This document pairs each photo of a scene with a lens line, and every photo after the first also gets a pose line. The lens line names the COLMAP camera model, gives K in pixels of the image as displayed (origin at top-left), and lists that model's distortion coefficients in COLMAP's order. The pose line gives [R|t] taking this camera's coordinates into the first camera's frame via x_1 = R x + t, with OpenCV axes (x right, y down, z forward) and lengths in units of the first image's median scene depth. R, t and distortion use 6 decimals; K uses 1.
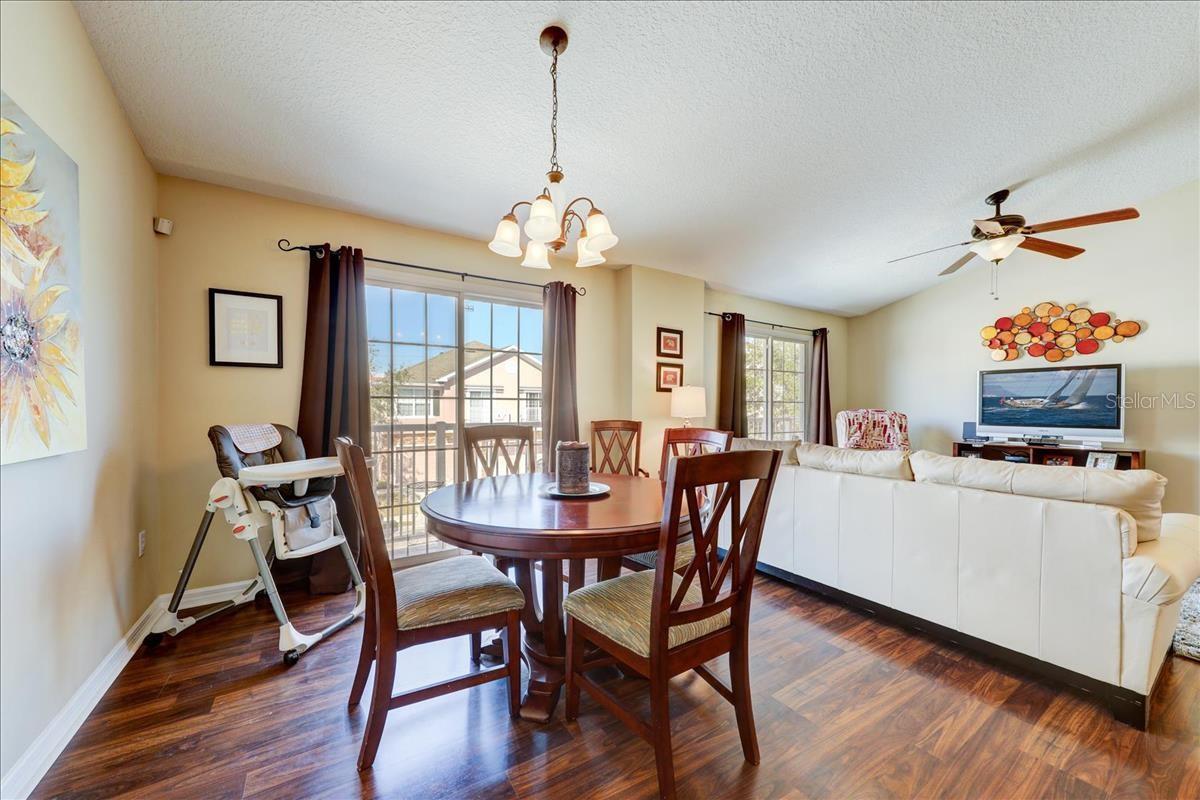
lens RADIAL K [[443.6, 0, 592.7], [0, 443.6, 410.6], [0, 0, 1]] dist [0.010186, -0.000404]
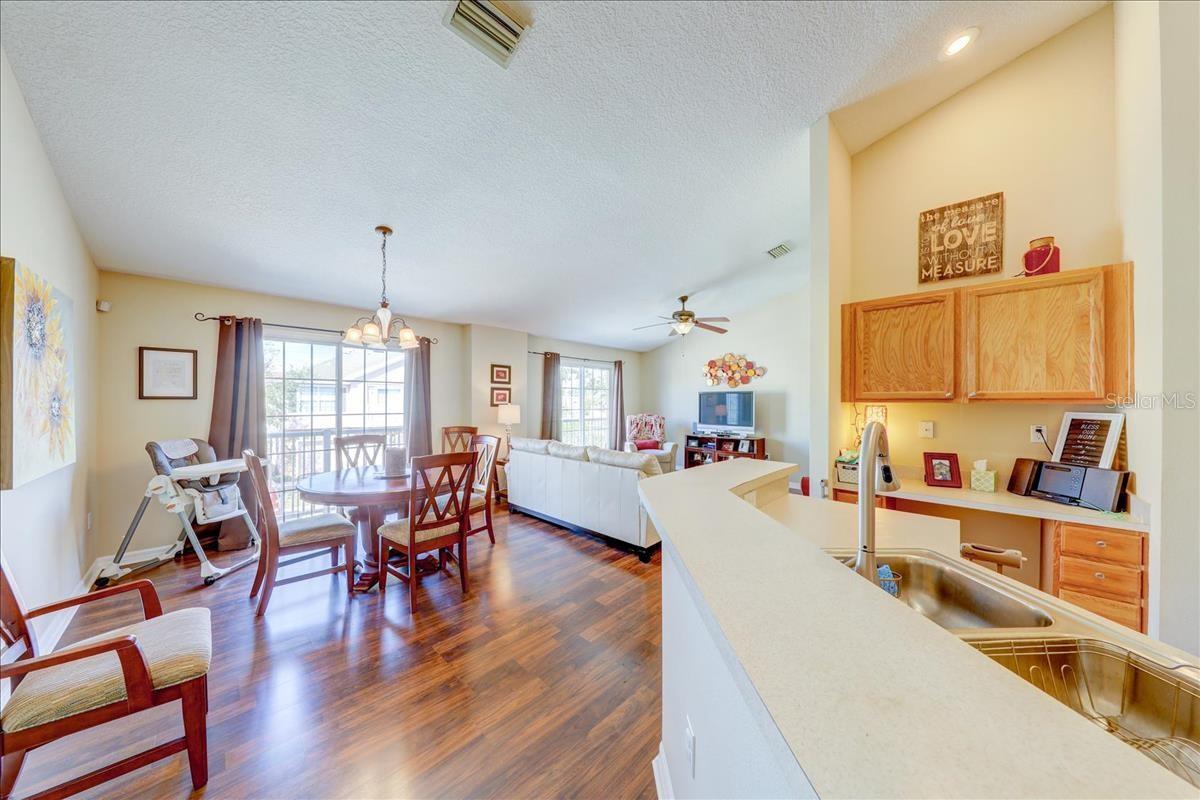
lens RADIAL K [[384.8, 0, 602.2], [0, 384.8, 399.4], [0, 0, 1]] dist [-0.005023, -0.000337]
pose [[0.969334, 0.001768, 0.245741, 0.440837], [0.001022, 0.999936, -0.011227, -0.121462], [-0.245745, 0.011134, 0.969270, -0.836149]]
